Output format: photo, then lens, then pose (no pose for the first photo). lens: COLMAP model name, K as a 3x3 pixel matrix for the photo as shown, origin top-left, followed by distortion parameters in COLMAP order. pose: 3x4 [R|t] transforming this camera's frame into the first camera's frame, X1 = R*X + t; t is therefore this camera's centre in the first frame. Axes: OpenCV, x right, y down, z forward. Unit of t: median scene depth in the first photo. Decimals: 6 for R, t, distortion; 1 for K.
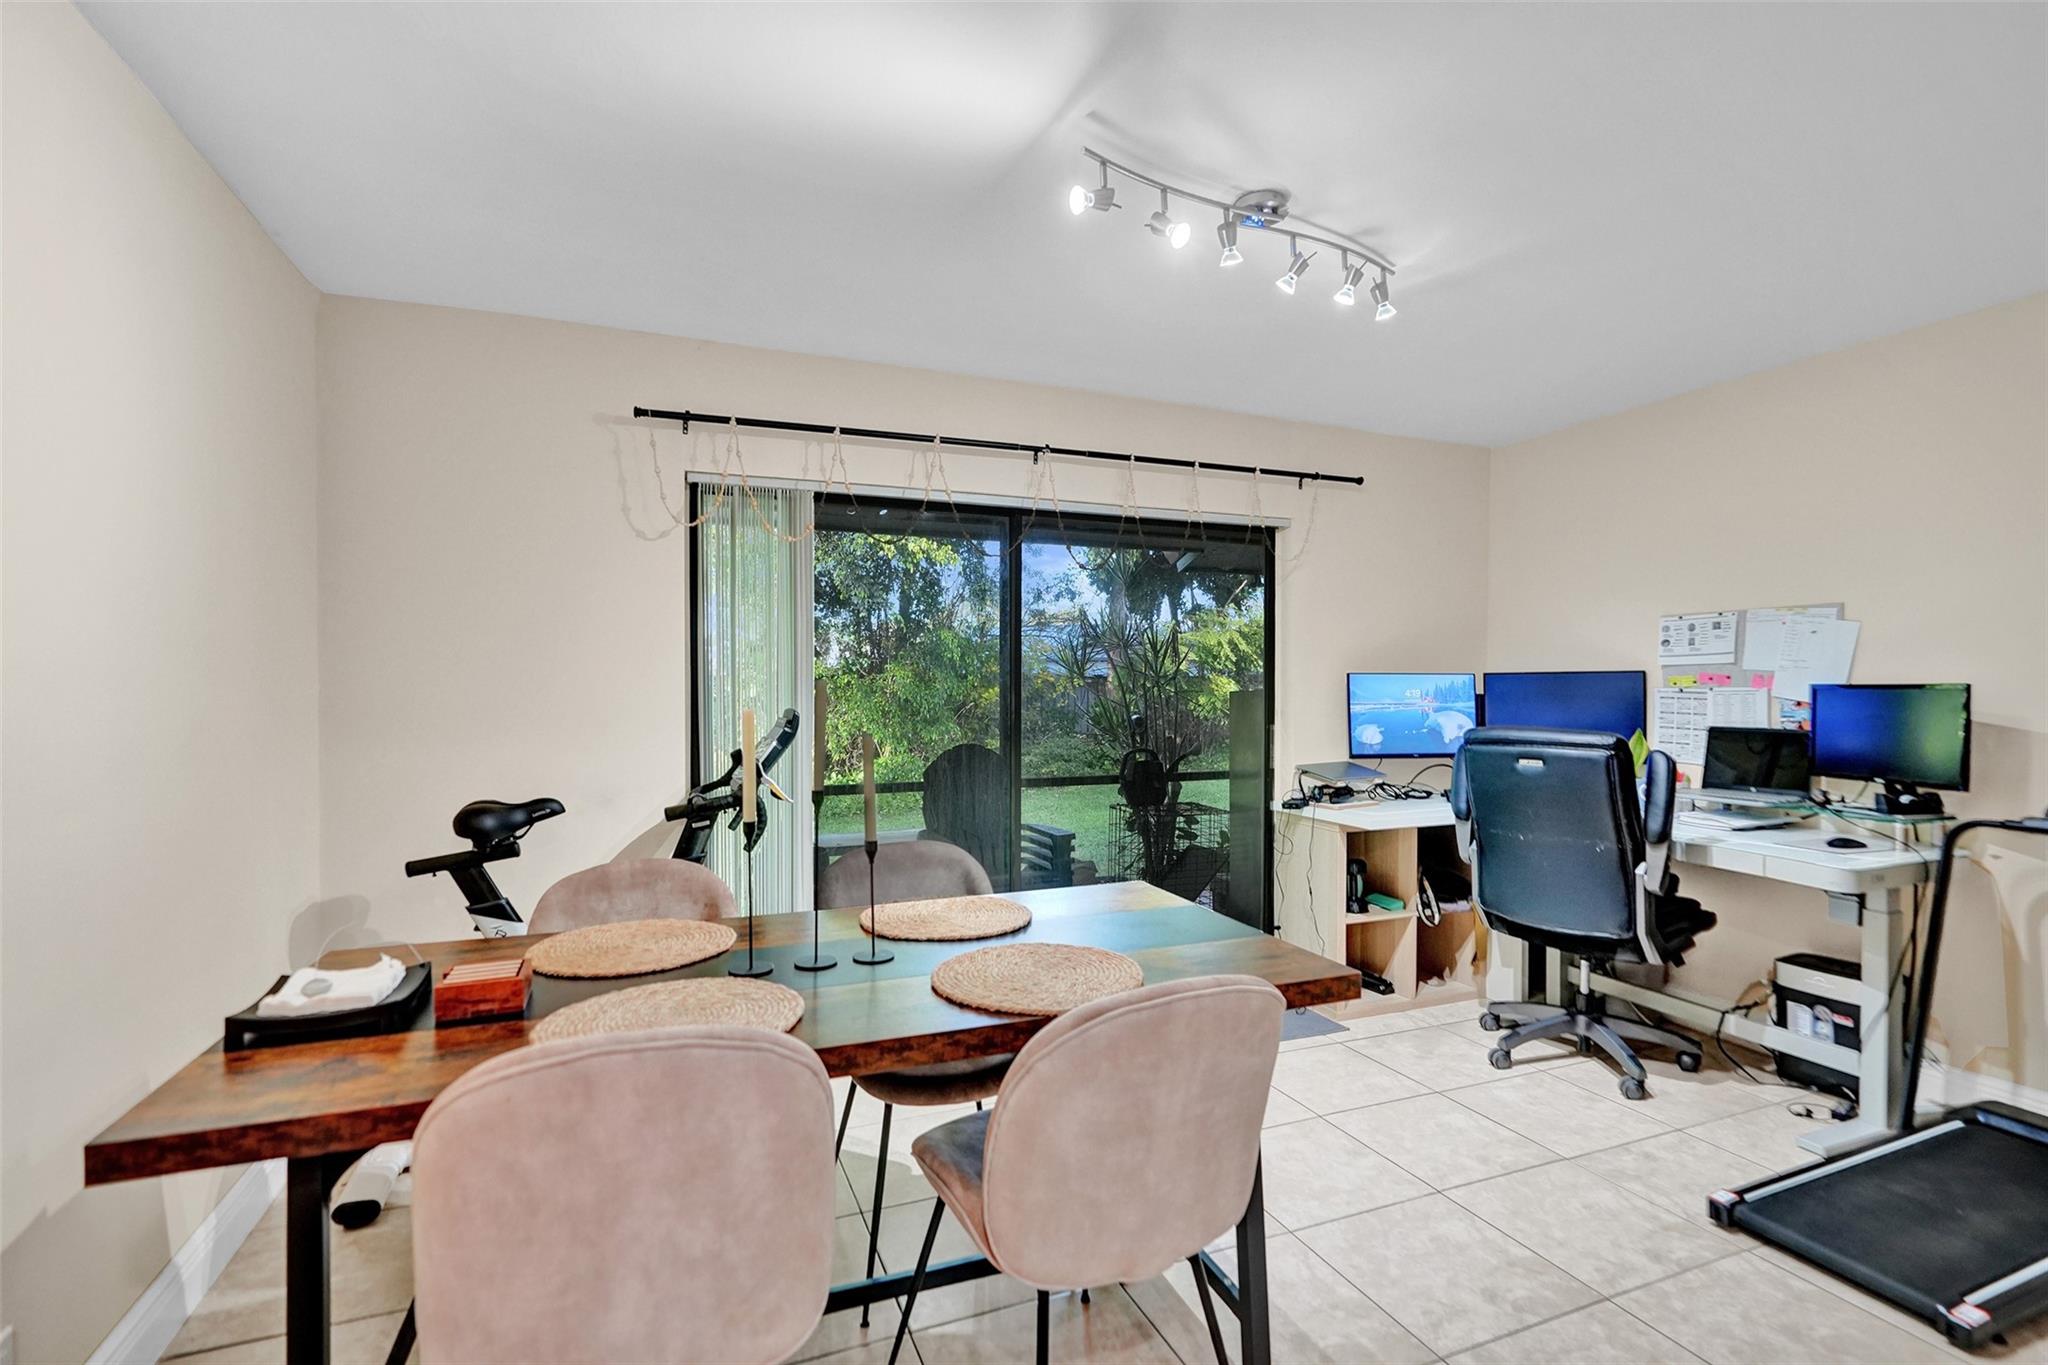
lens RADIAL K [[948.4, 0, 1027.9], [0, 948.4, 694.1], [0, 0, 1]] dist [-0.009802, 0.001336]
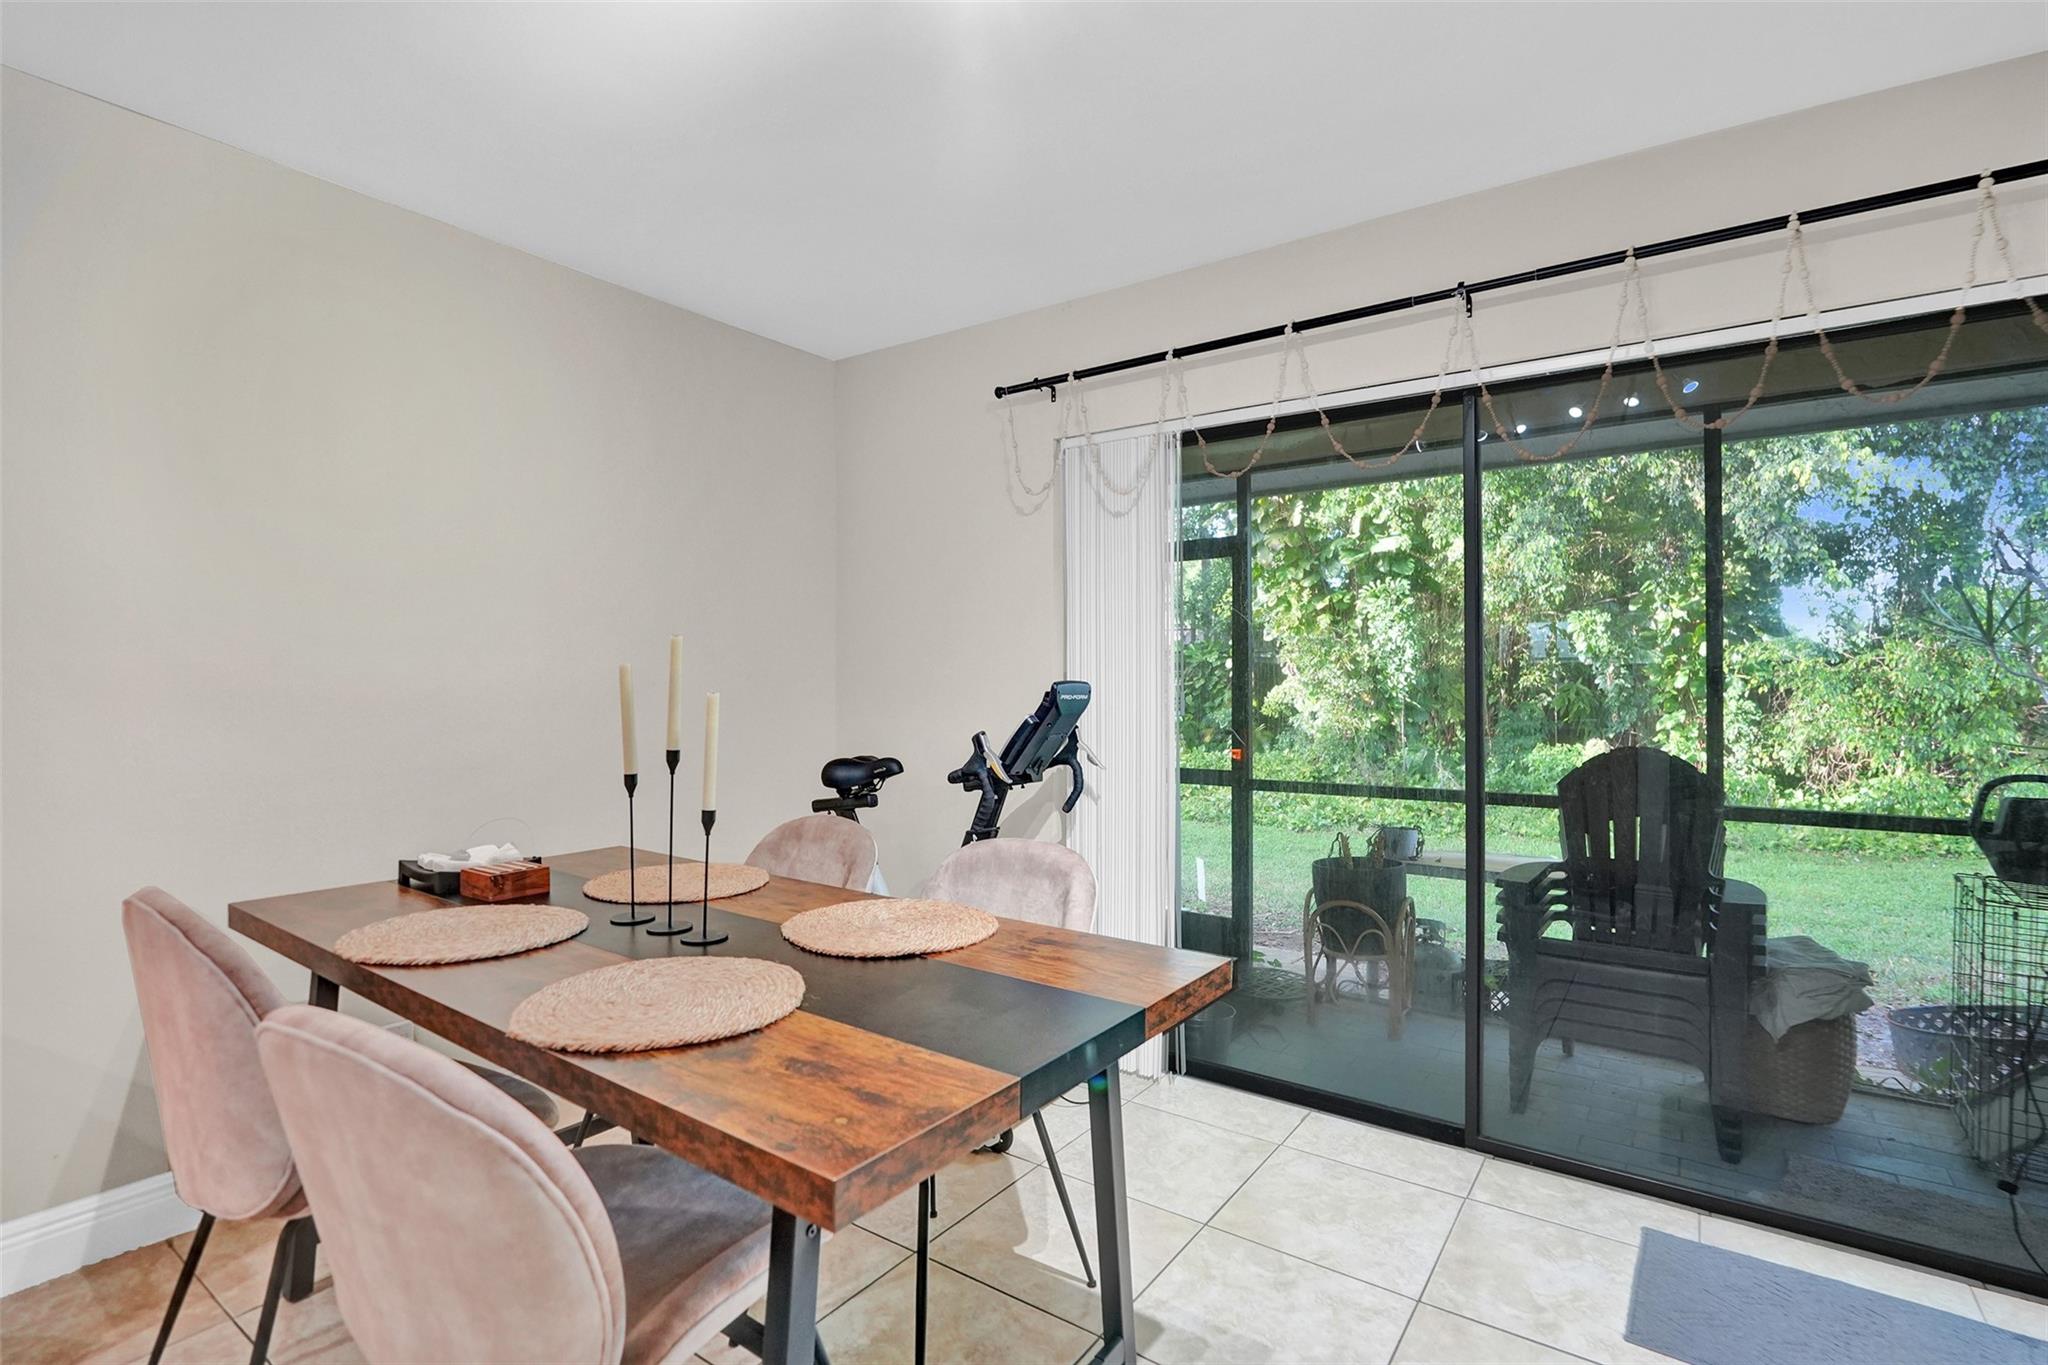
lens RADIAL K [[948.4, 0, 1040.1], [0, 948.4, 678.0], [0, 0, 1]] dist [-0.009802, 0.001336]
pose [[0.542585, -0.001001, -0.840000, 0.532975], [-0.008780, 0.999938, -0.006862, 0.020970], [0.839955, 0.011099, 0.542543, 0.535080]]
